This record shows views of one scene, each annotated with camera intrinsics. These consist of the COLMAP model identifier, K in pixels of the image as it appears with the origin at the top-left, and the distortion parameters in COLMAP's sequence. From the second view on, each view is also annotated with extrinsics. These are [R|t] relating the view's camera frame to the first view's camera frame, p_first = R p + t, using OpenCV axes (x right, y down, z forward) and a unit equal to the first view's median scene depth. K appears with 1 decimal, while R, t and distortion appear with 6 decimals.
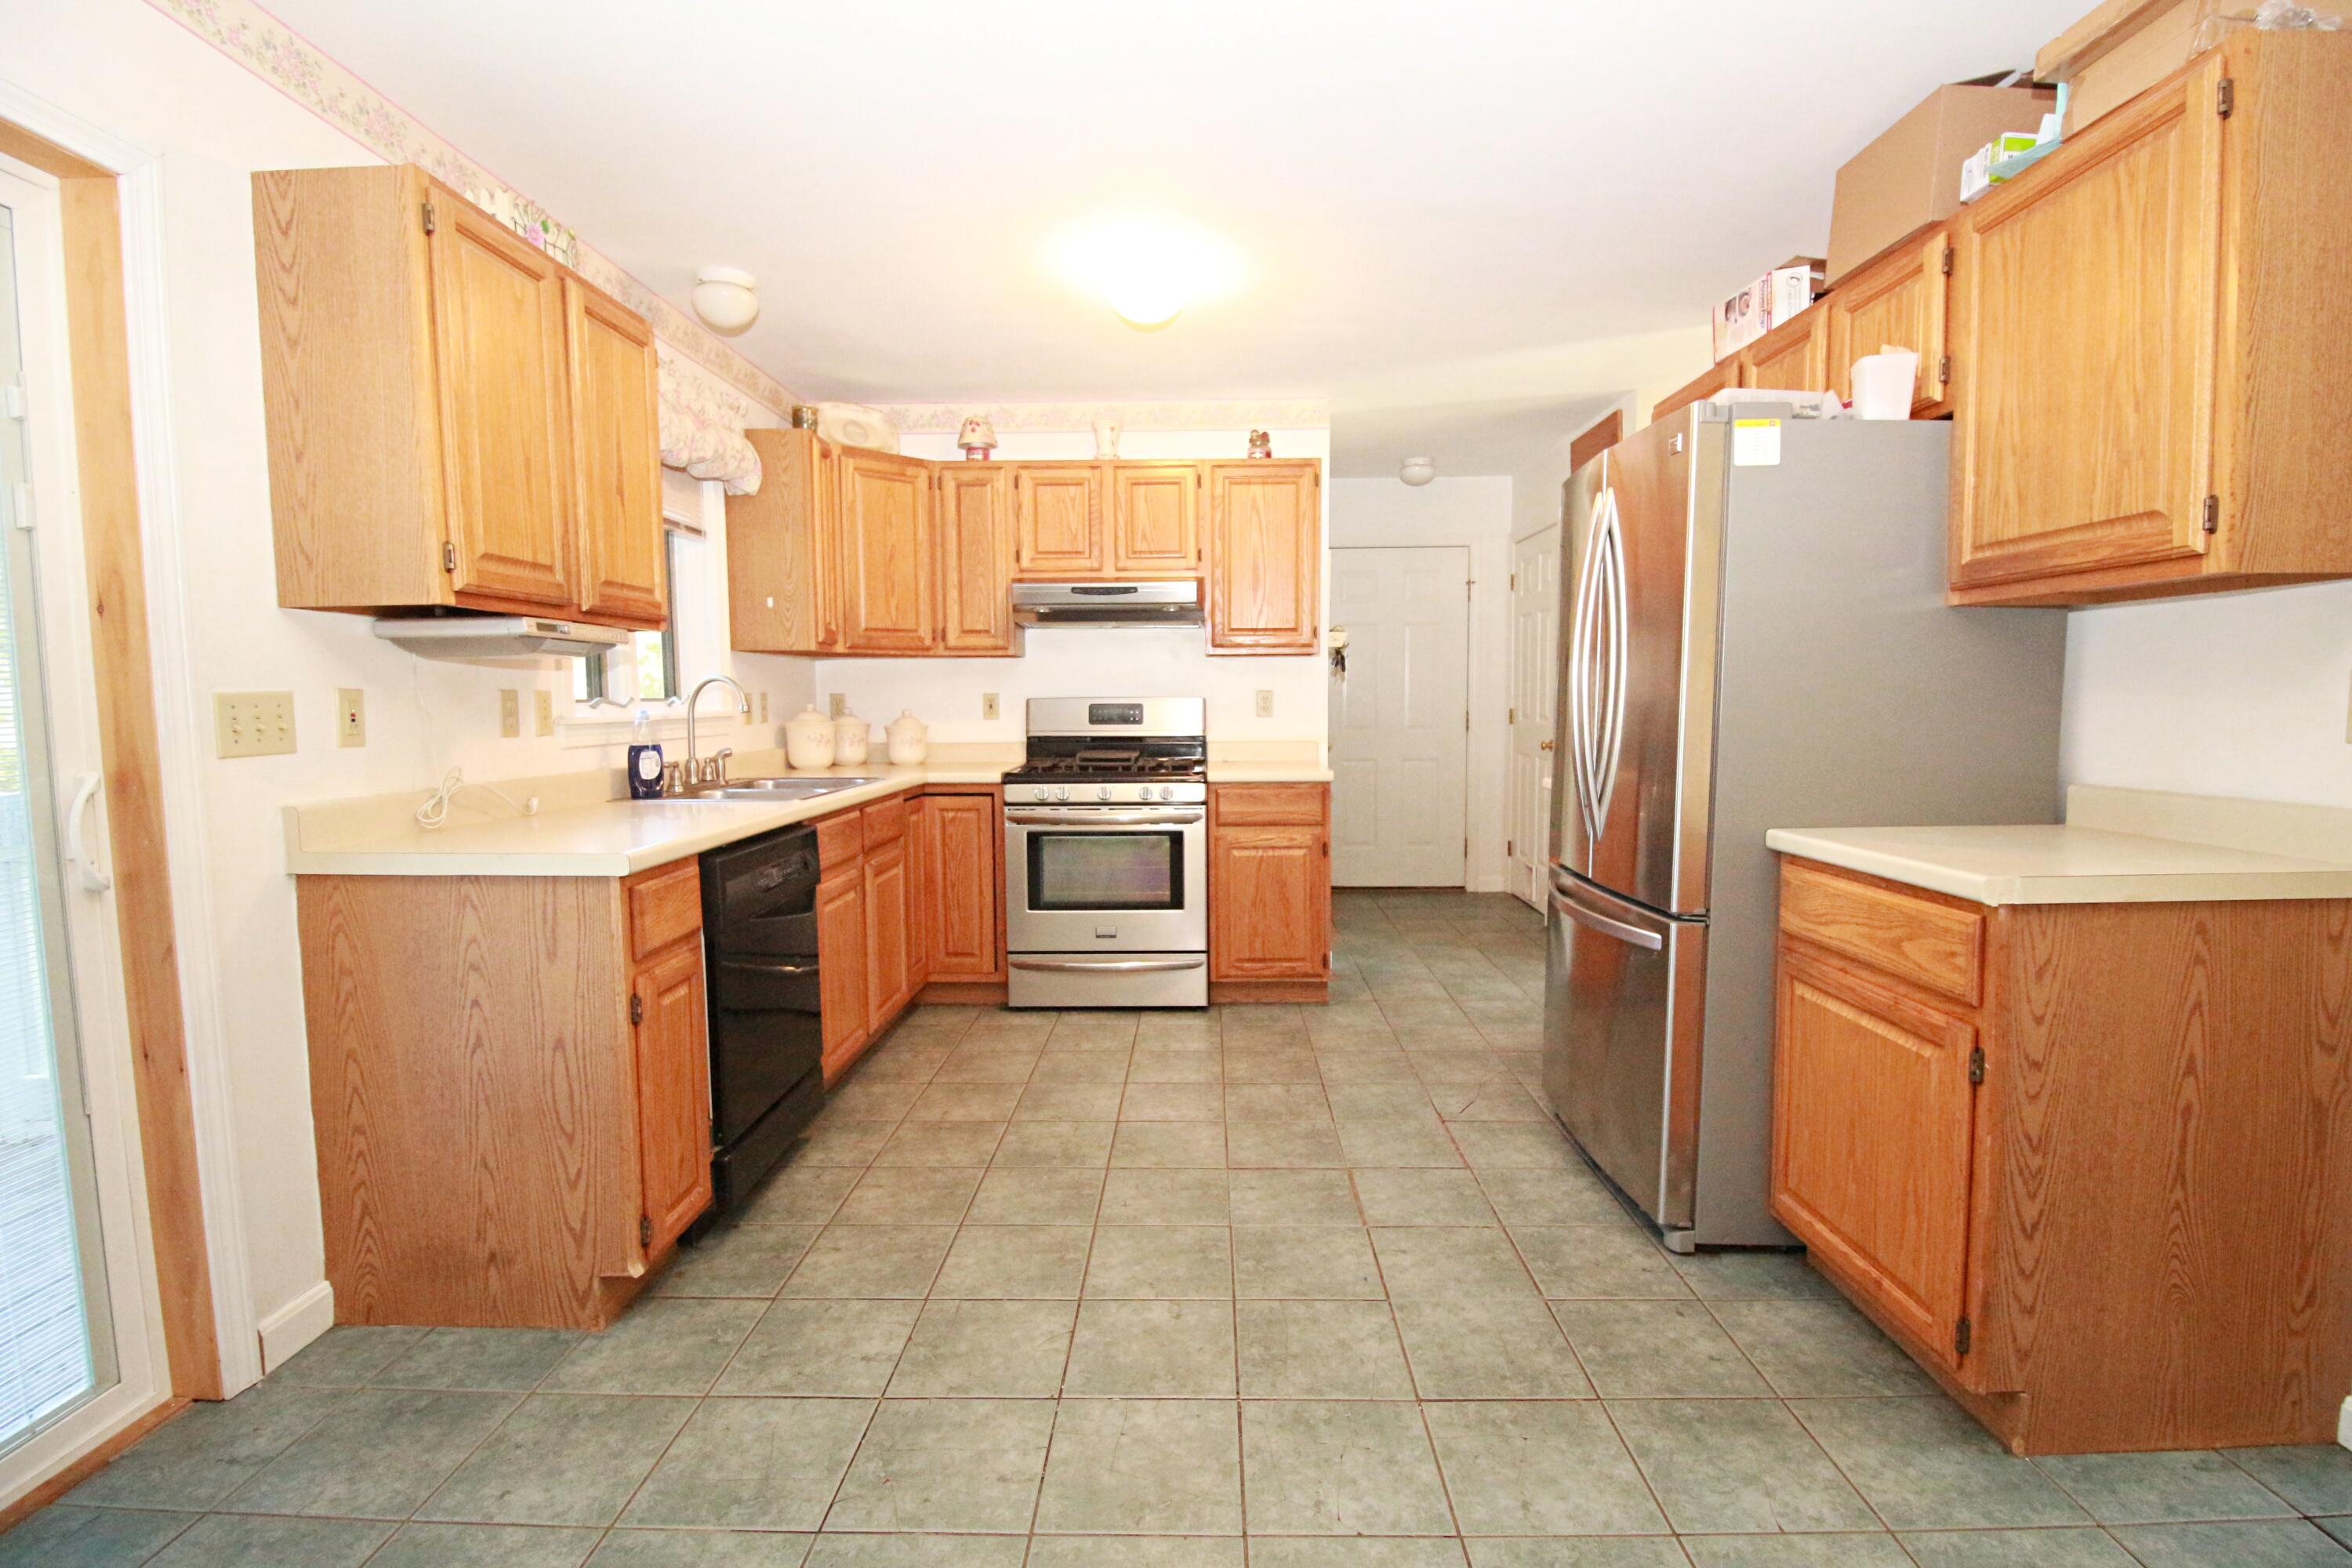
lens RADIAL K [[1089.1, 0, 1184.6], [0, 1089.1, 781.7], [0, 0, 1]] dist [0.001973, 0.000370]
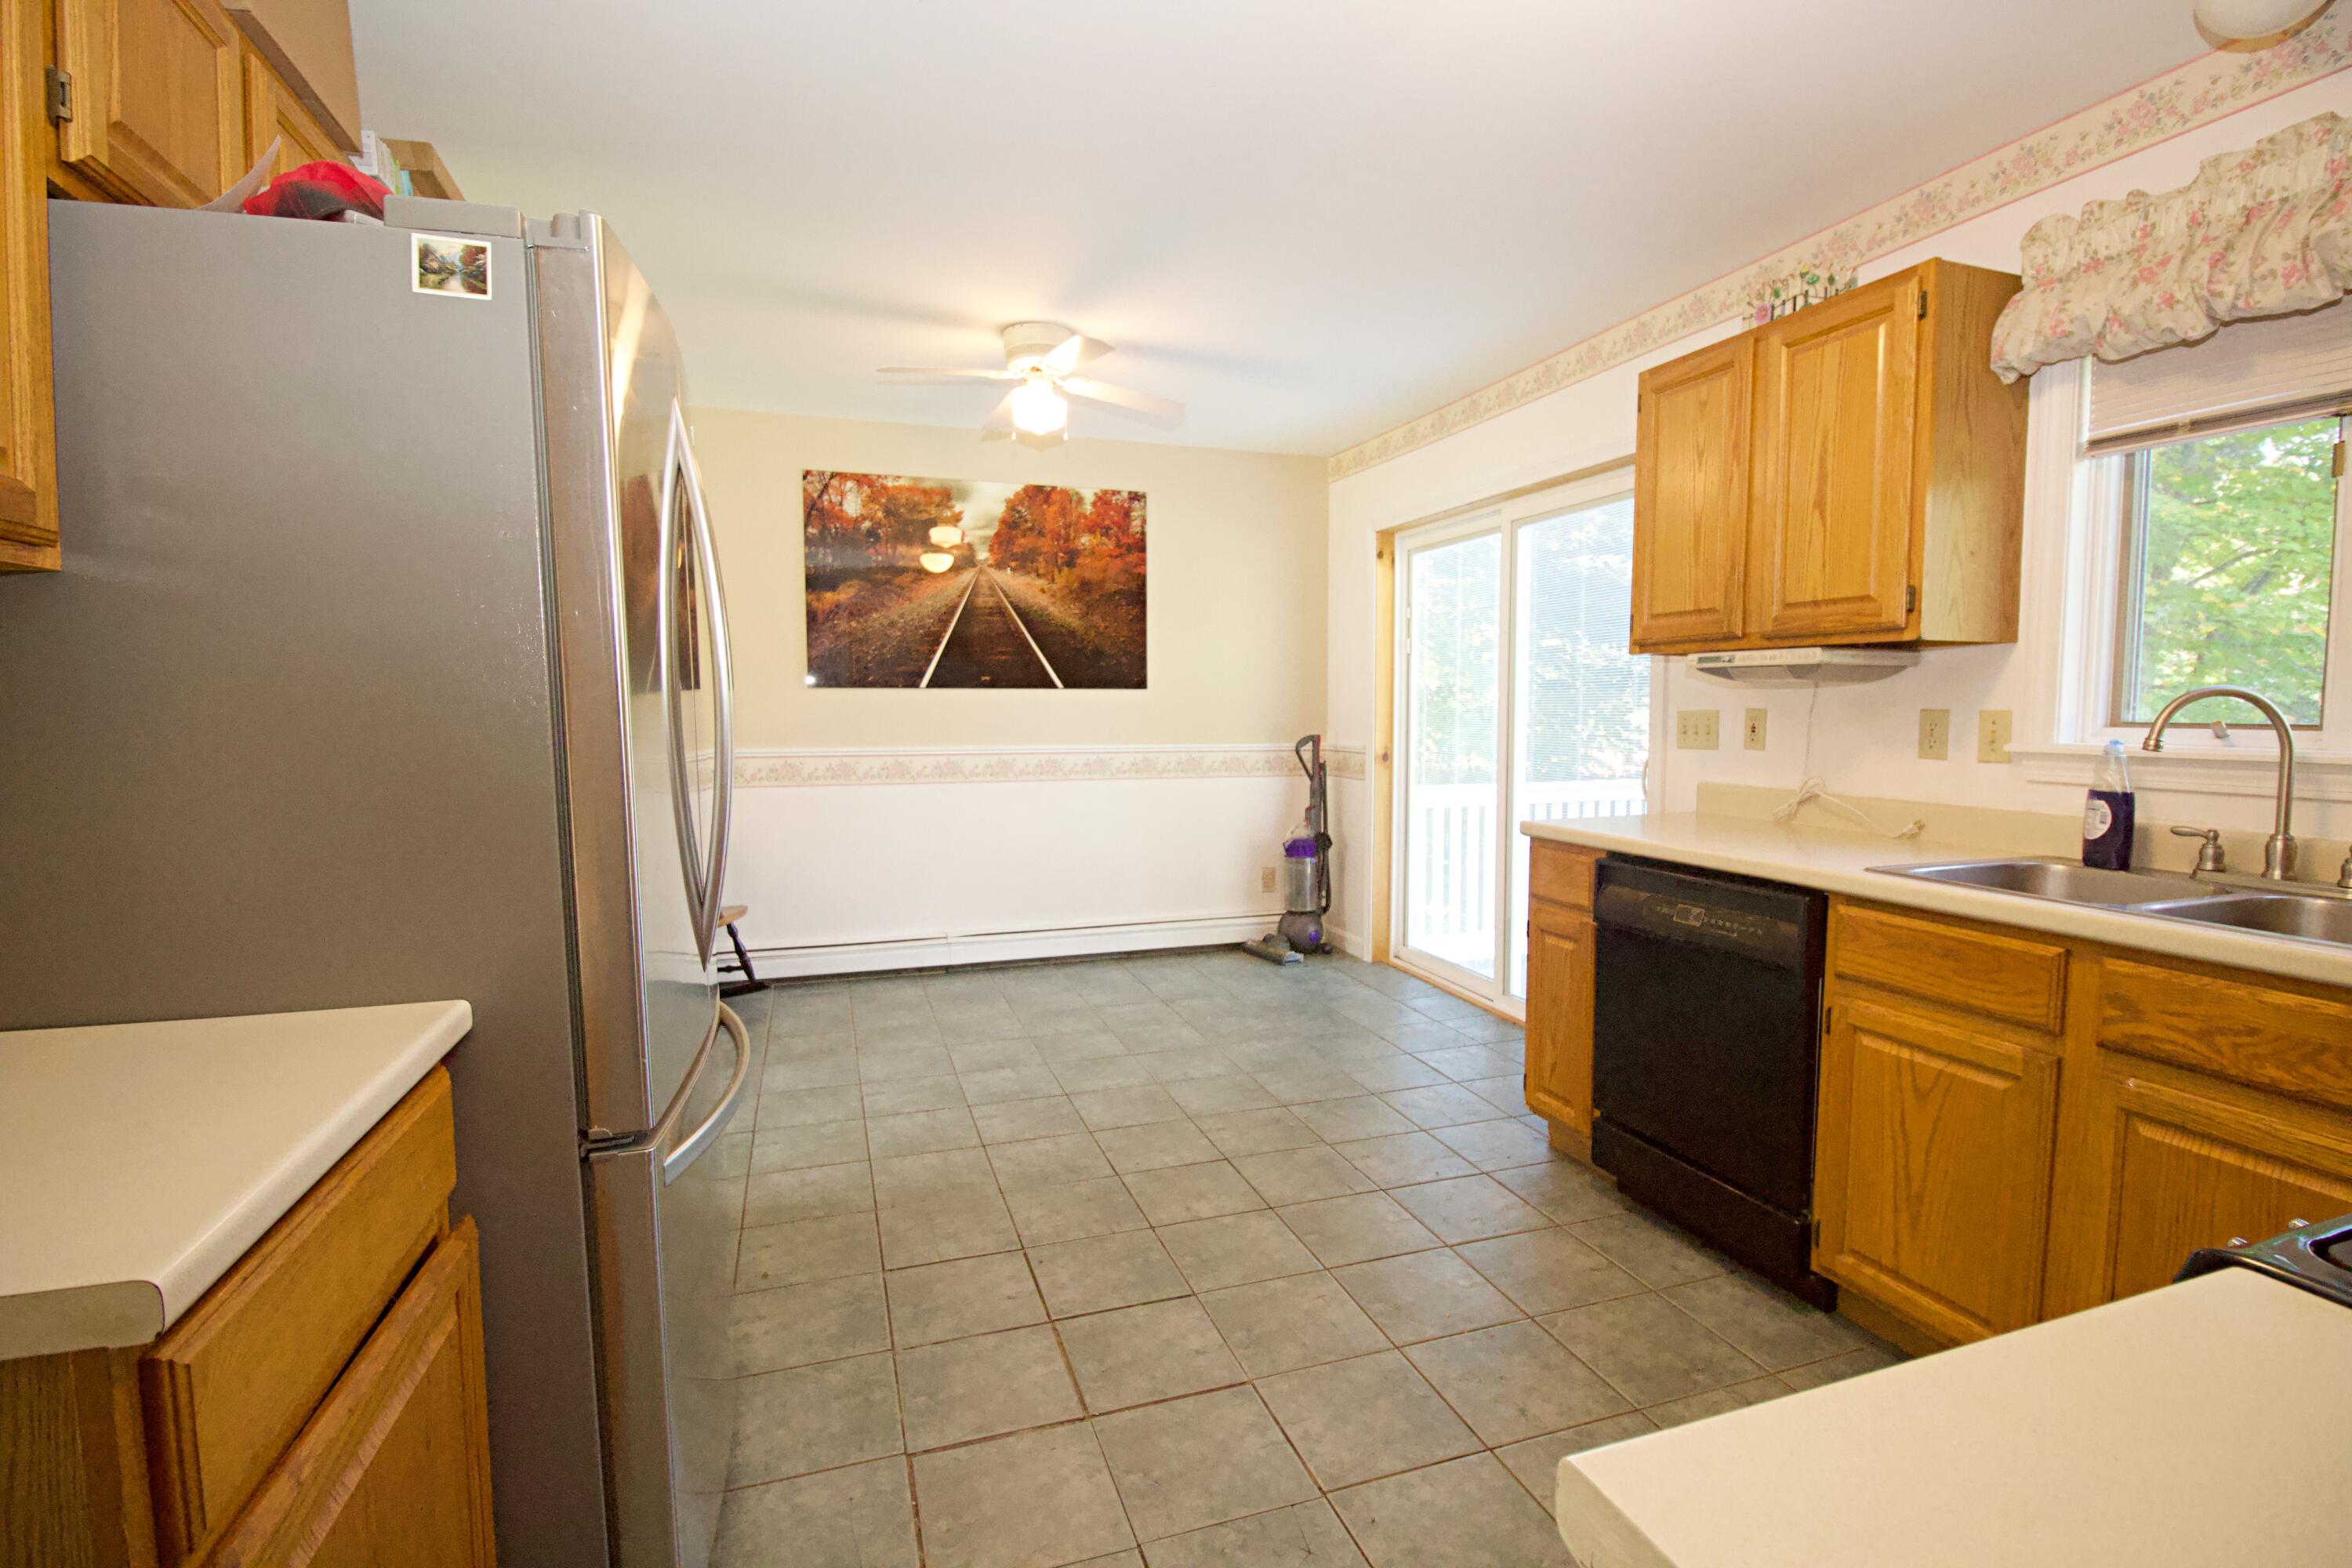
lens RADIAL K [[1089.1, 0, 1182.5], [0, 1089.1, 782.1], [0, 0, 1]] dist [0.001973, 0.000370]
pose [[-0.941346, 0.031973, -0.335925, 0.379814], [-0.019635, 0.988624, 0.149120, -0.175892], [0.336871, 0.146969, -0.930010, 1.949853]]
